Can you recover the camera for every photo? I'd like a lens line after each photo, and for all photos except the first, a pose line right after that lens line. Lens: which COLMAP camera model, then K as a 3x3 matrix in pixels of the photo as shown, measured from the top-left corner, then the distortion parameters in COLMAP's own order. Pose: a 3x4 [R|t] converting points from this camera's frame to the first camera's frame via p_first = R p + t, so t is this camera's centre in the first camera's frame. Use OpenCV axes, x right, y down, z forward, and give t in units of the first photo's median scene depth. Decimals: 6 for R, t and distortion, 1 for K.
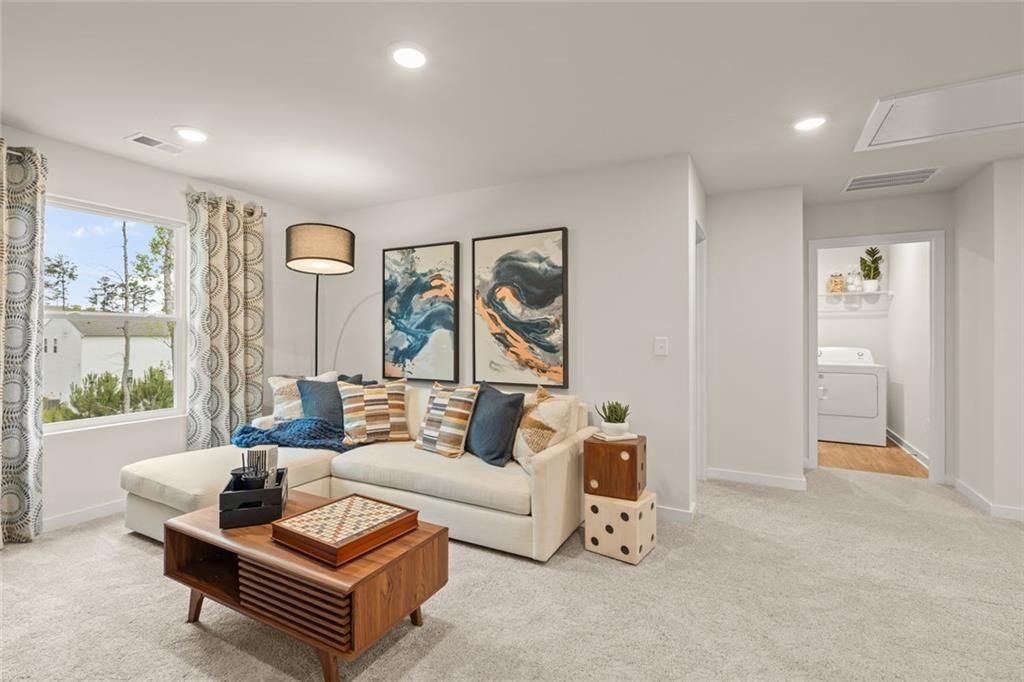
lens RADIAL K [[458.5, 0, 510.2], [0, 458.5, 336.6], [0, 0, 1]] dist [-0.001175, 0.000048]
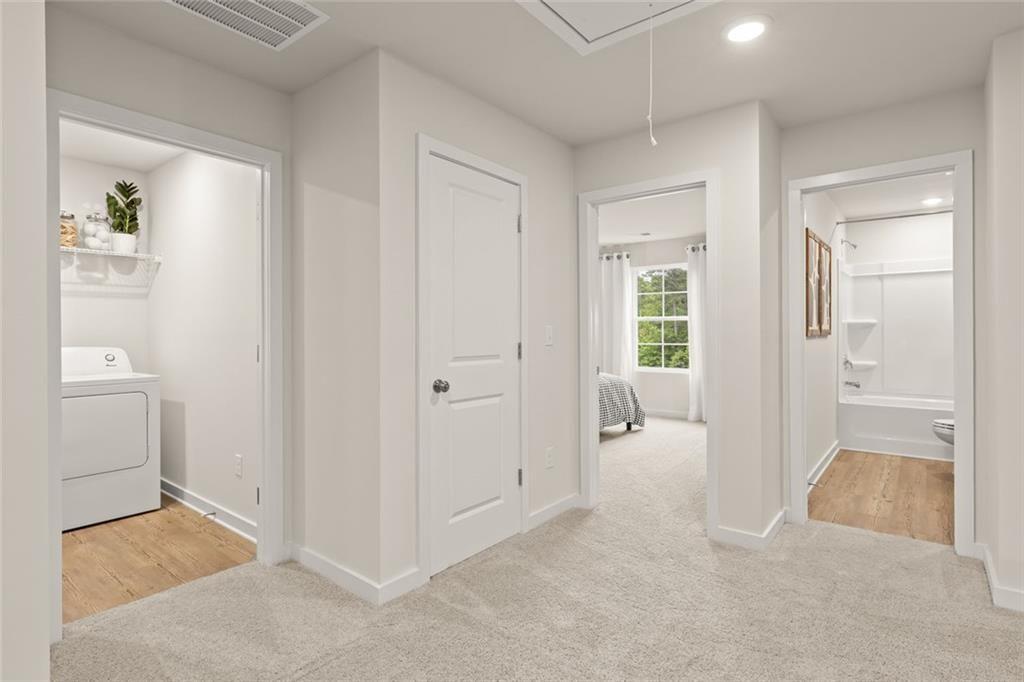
lens RADIAL K [[527.3, 0, 512.4], [0, 527.3, 331.7], [0, 0, 1]] dist [-0.000161, -0.000600]
pose [[0.186167, -0.000729, 0.982518, 0.204857], [0.003947, 0.999992, -0.000006, 0.007146], [-0.982510, 0.003879, 0.186168, 0.378971]]
